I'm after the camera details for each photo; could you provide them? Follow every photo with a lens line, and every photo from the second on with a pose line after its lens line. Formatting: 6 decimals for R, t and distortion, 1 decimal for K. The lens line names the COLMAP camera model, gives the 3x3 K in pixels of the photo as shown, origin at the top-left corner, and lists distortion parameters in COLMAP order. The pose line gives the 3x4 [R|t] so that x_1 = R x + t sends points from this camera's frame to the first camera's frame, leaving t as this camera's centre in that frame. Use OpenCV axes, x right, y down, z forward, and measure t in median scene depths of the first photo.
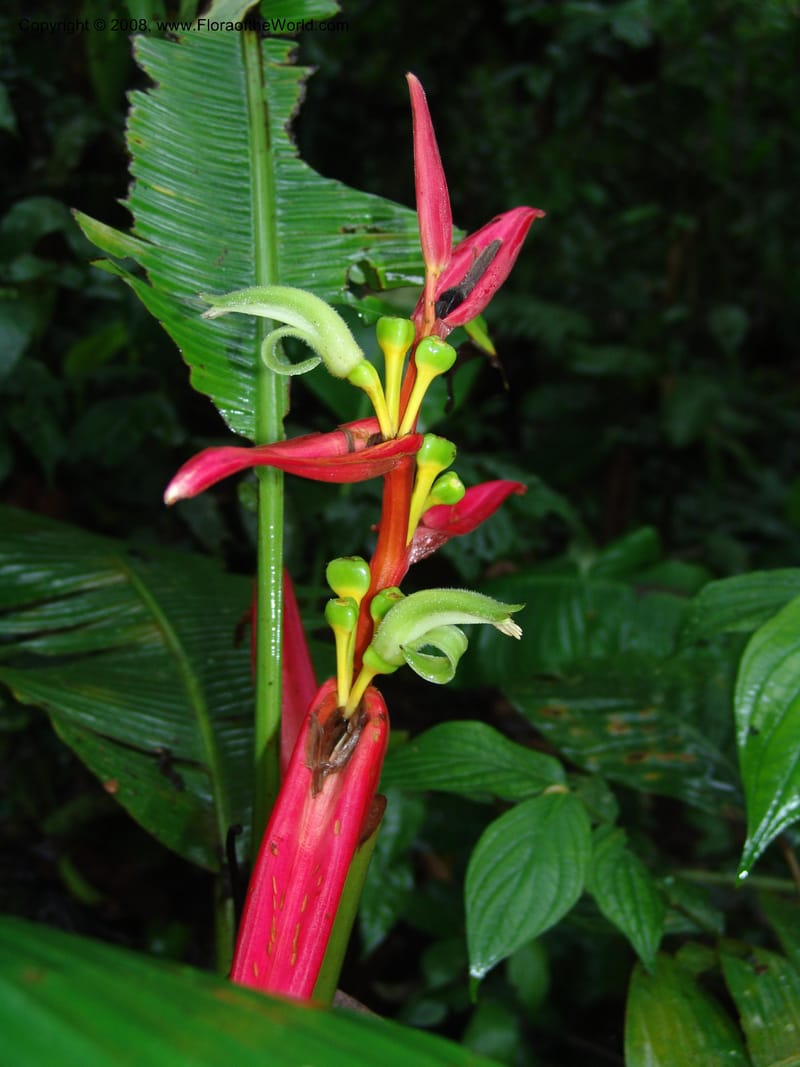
lens RADIAL K [[1398.1, 0, 398.2], [0, 1398.1, 521.8], [0, 0, 1]] dist [-0.075821, 0.098818]
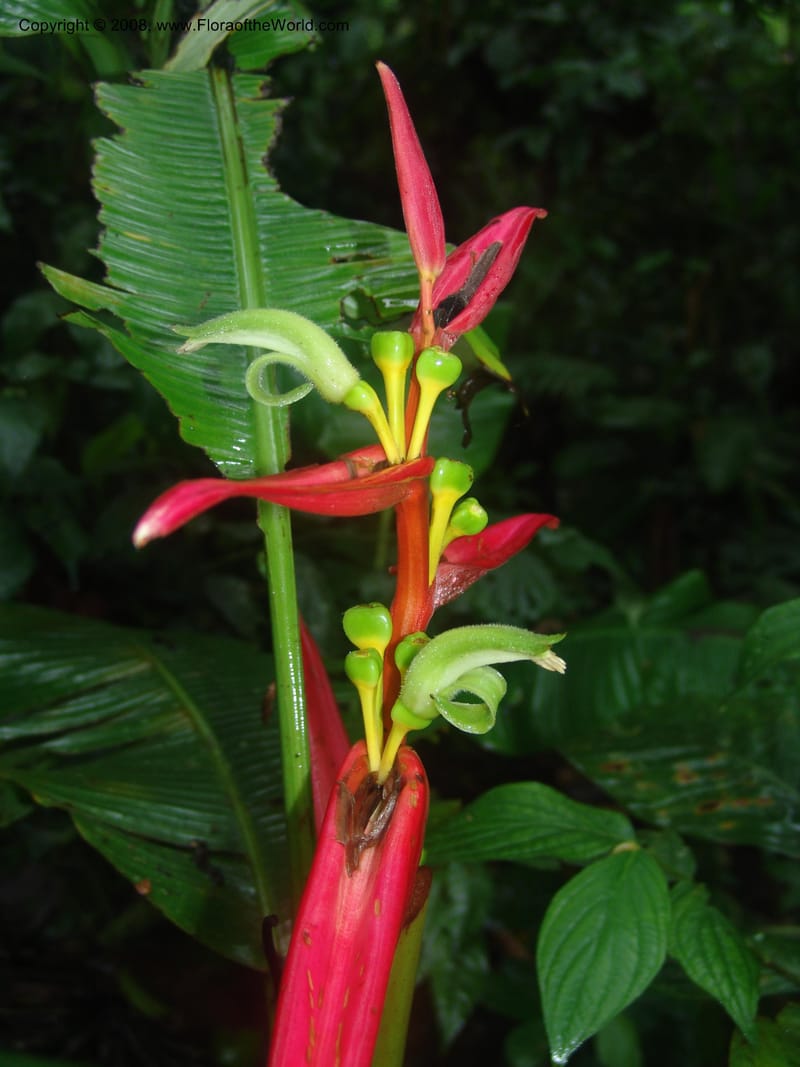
lens RADIAL K [[1398.1, 0, 398.2], [0, 1398.1, 521.8], [0, 0, 1]] dist [-0.075821, 0.098818]
pose [[0.994940, -0.096772, -0.027022, 0.011322], [0.095045, 0.993711, -0.059195, 0.021973], [0.032581, 0.056327, 0.997881, 0.079834]]
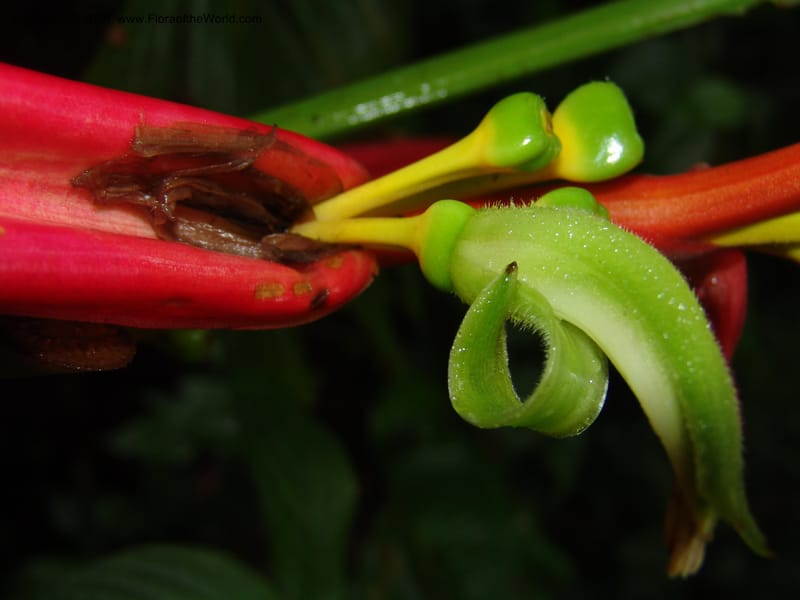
lens RADIAL K [[1048.3, 0, 400.0], [0, 1048.3, 300.0], [0, 0, 1]] dist [-0.075821, 0.098818]
pose [[0.313743, 0.945064, -0.091758, 0.019629], [-0.947610, 0.317757, 0.032634, 0.081821], [0.059998, 0.076712, 0.995246, 0.527580]]
